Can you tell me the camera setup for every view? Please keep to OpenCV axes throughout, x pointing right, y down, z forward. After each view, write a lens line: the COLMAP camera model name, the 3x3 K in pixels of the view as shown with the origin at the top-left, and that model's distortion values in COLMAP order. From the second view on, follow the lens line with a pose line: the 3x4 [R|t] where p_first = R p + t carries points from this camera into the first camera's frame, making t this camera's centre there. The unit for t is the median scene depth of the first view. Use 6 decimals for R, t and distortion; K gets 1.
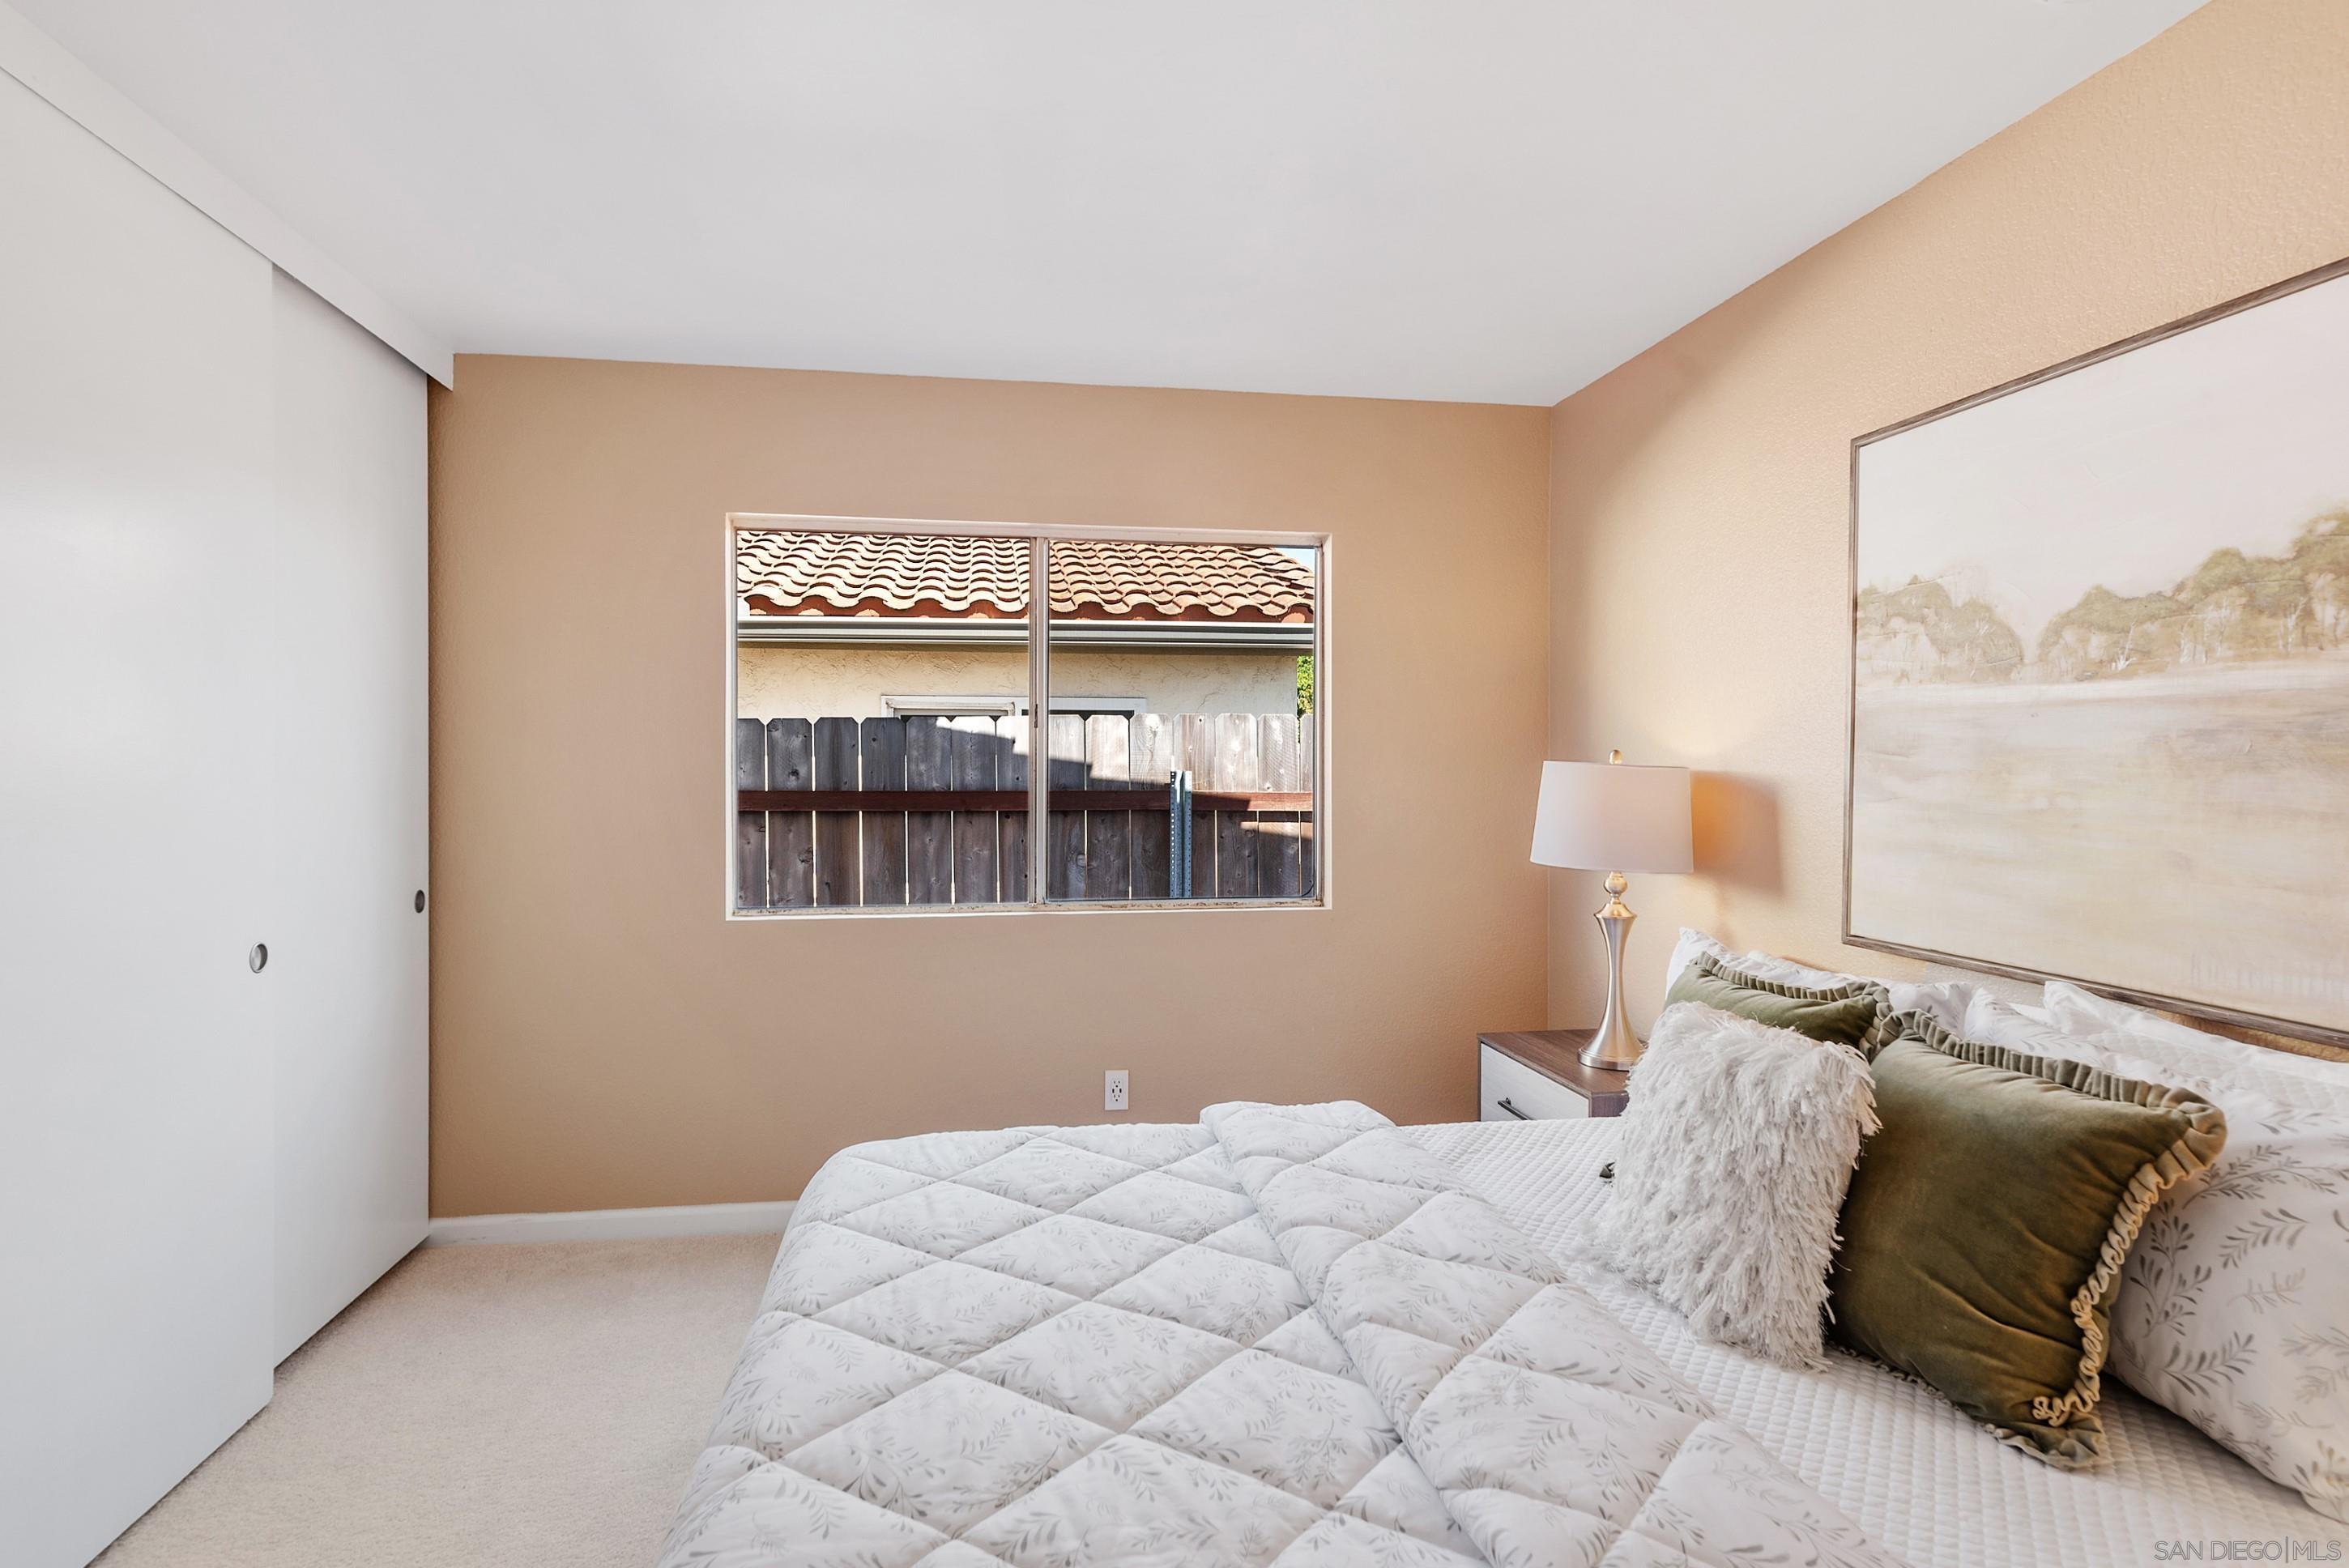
lens RADIAL K [[1189.2, 0, 1179.0], [0, 1189.2, 772.3], [0, 0, 1]] dist [-0.003454, -0.001113]
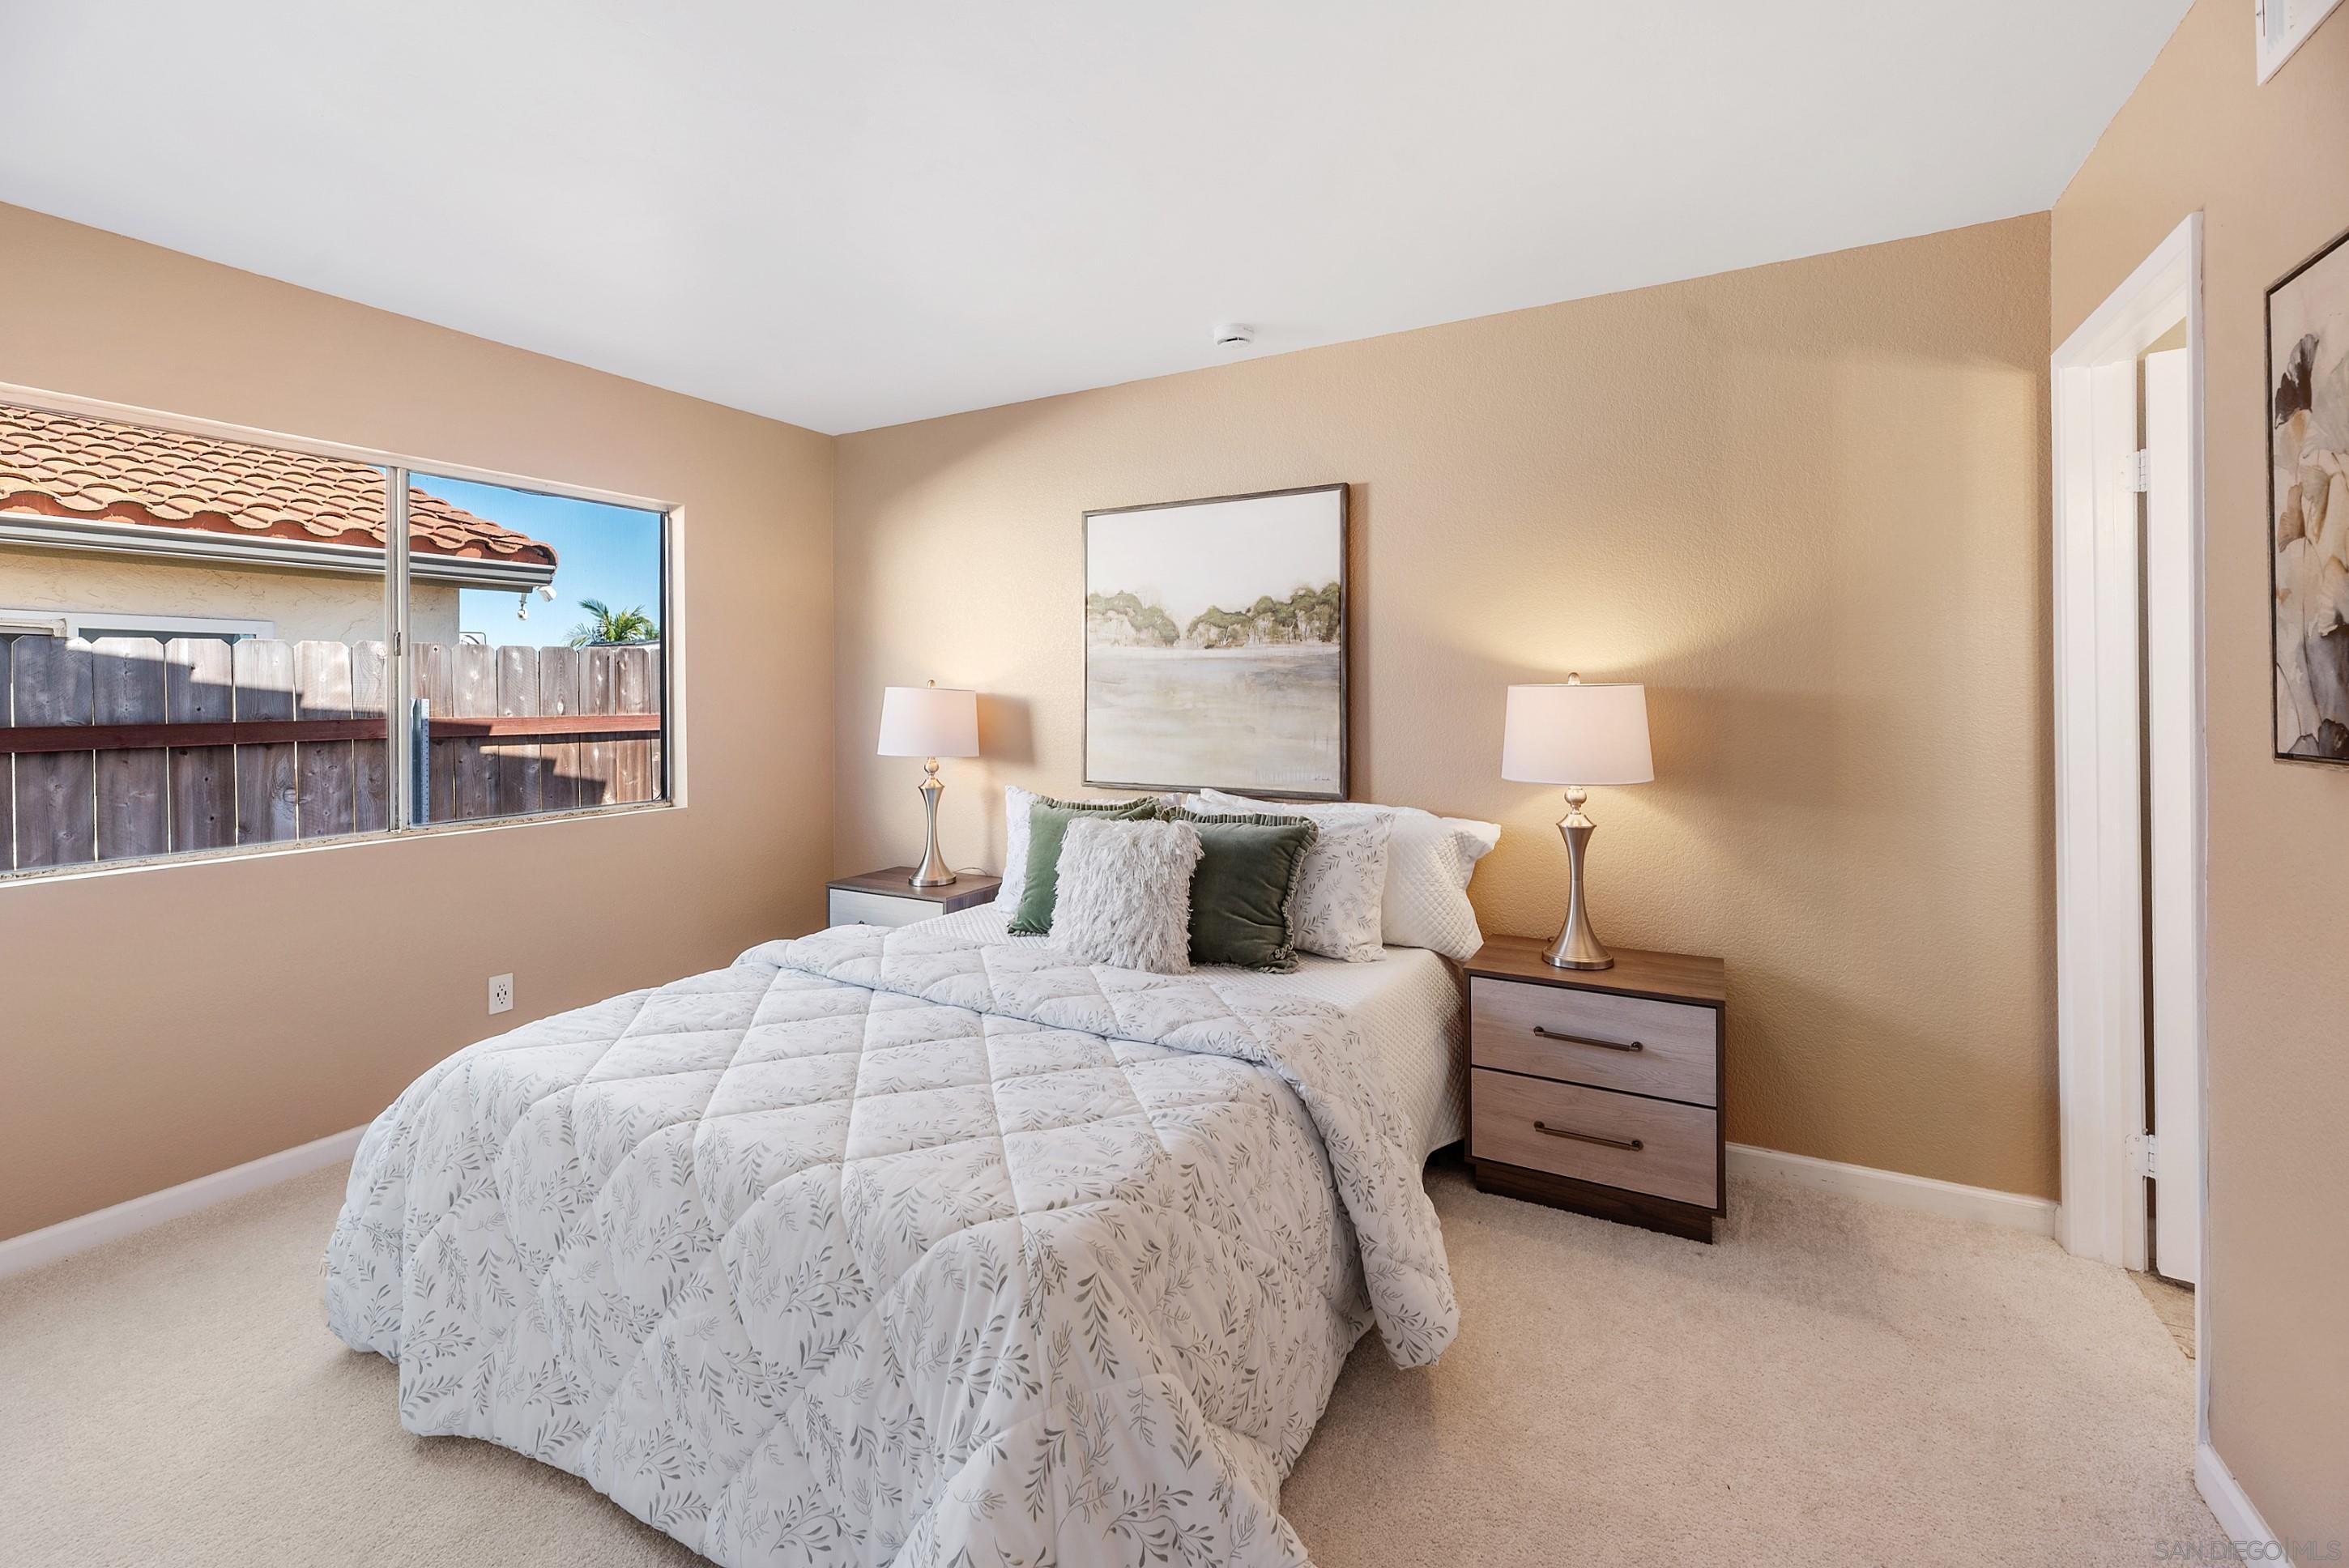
lens RADIAL K [[973.4, 0, 1166.2], [0, 973.4, 674.6], [0, 0, 1]] dist [-0.003670, -0.000179]
pose [[0.624795, 0.007436, 0.780754, -0.718539], [0.011264, 0.999765, -0.018536, 0.002014], [-0.780708, 0.020375, 0.624564, -0.053172]]
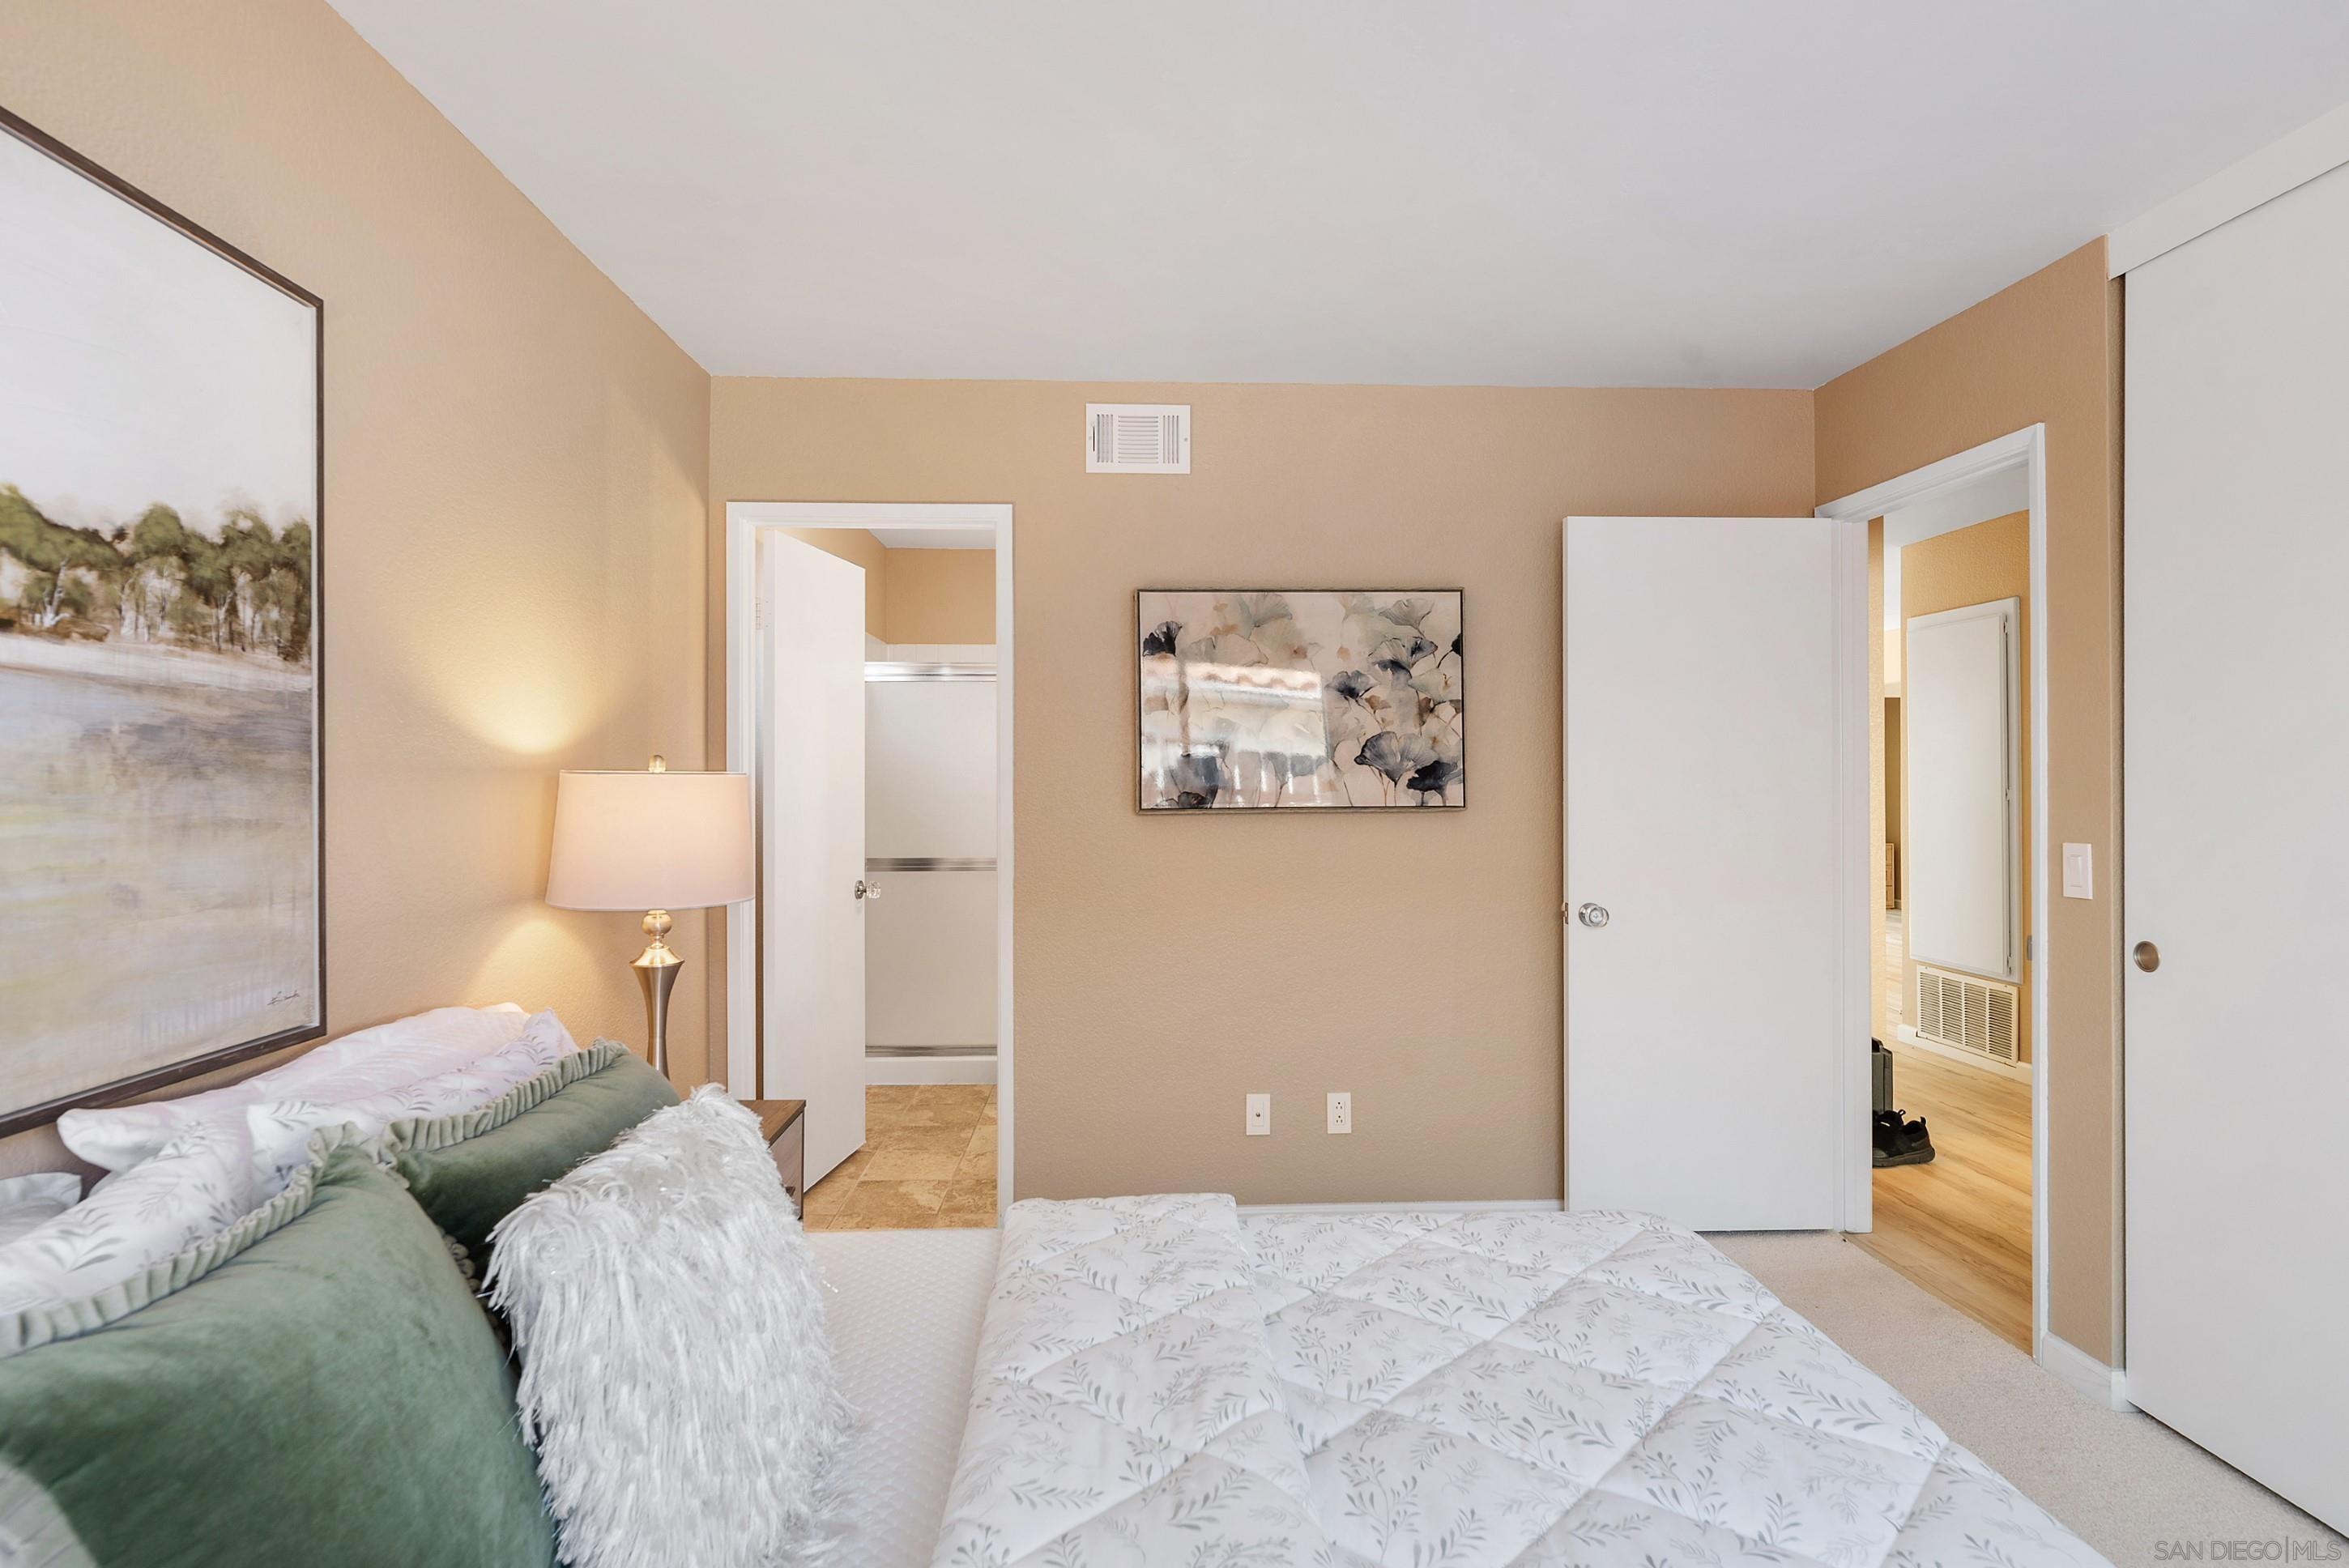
lens RADIAL K [[1189.2, 0, 1179.0], [0, 1189.2, 772.3], [0, 0, 1]] dist [-0.003454, -0.001113]
pose [[-0.992725, 0.003886, 0.120344, 0.084650], [0.004129, 0.999990, 0.001774, -0.003017], [-0.120336, 0.002258, -0.992731, 1.637725]]
